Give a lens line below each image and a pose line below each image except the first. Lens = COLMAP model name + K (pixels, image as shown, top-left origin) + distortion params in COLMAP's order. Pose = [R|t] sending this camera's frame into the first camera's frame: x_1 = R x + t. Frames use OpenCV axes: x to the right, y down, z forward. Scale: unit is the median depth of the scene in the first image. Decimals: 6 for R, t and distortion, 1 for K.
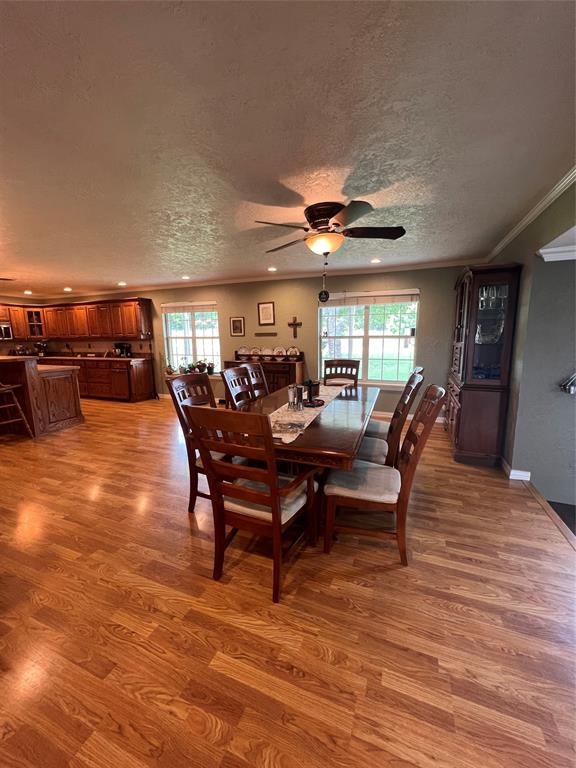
lens RADIAL K [[306.3, 0, 287.7], [0, 306.3, 384.3], [0, 0, 1]] dist [-0.003628, 0.000251]
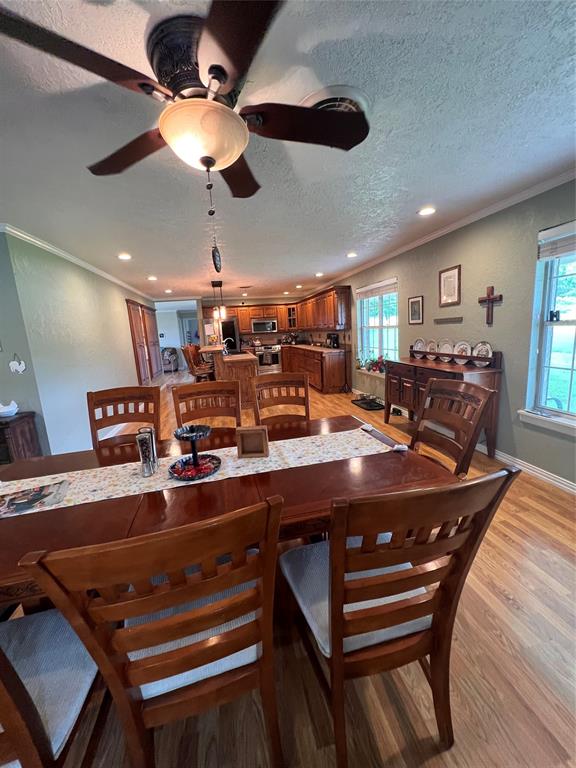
lens RADIAL K [[306.3, 0, 287.8], [0, 306.3, 383.6], [0, 0, 1]] dist [-0.003628, 0.000251]
pose [[0.553203, 0.125514, -0.823536, 0.271441], [-0.079190, 0.992031, 0.097999, -0.070068], [0.829274, 0.011003, 0.558734, 0.379218]]
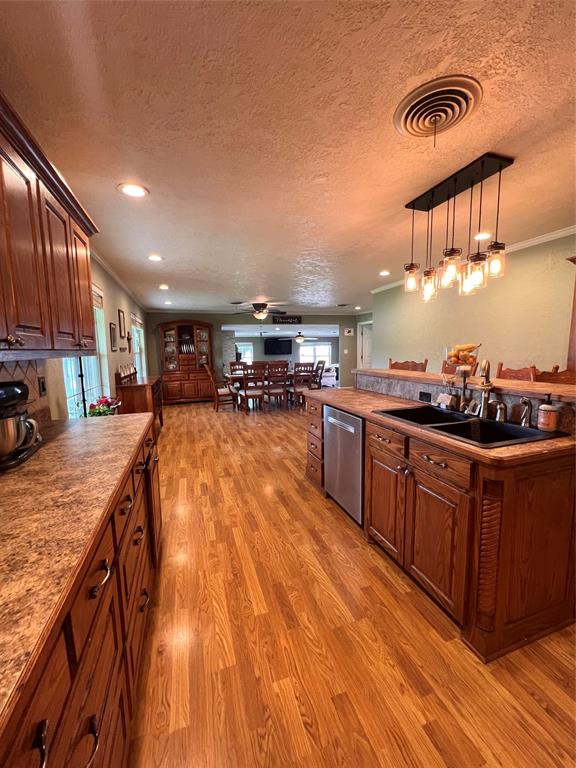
lens RADIAL K [[306.3, 0, 287.0], [0, 306.3, 385.9], [0, 0, 1]] dist [-0.003628, 0.000251]
pose [[-0.648231, -0.068461, 0.758360, -0.947376], [0.147422, 0.965822, 0.213203, -0.174910], [-0.747036, 0.250003, -0.615983, 1.176322]]
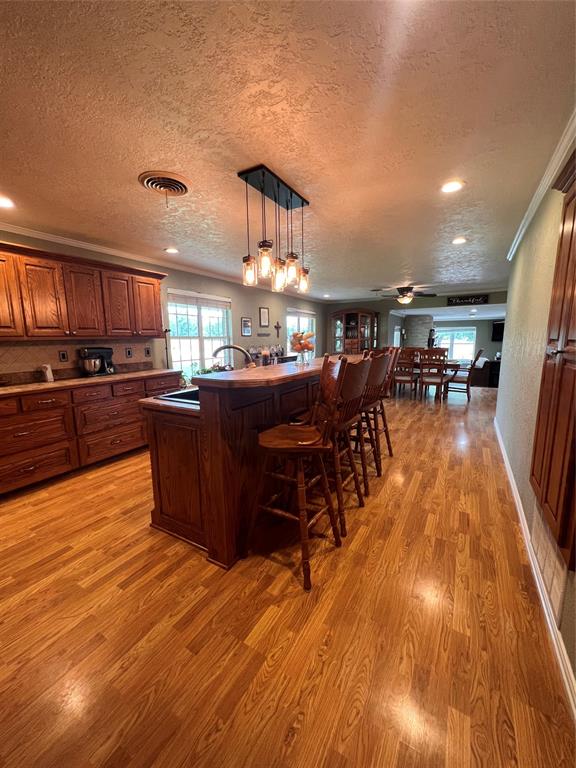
lens RADIAL K [[306.3, 0, 285.8], [0, 306.3, 383.0], [0, 0, 1]] dist [-0.003628, 0.000251]
pose [[0.155707, -0.135560, 0.978457, -1.203101], [0.168997, 0.979590, 0.108824, -0.093256], [-0.973240, 0.148412, 0.175438, 0.726829]]
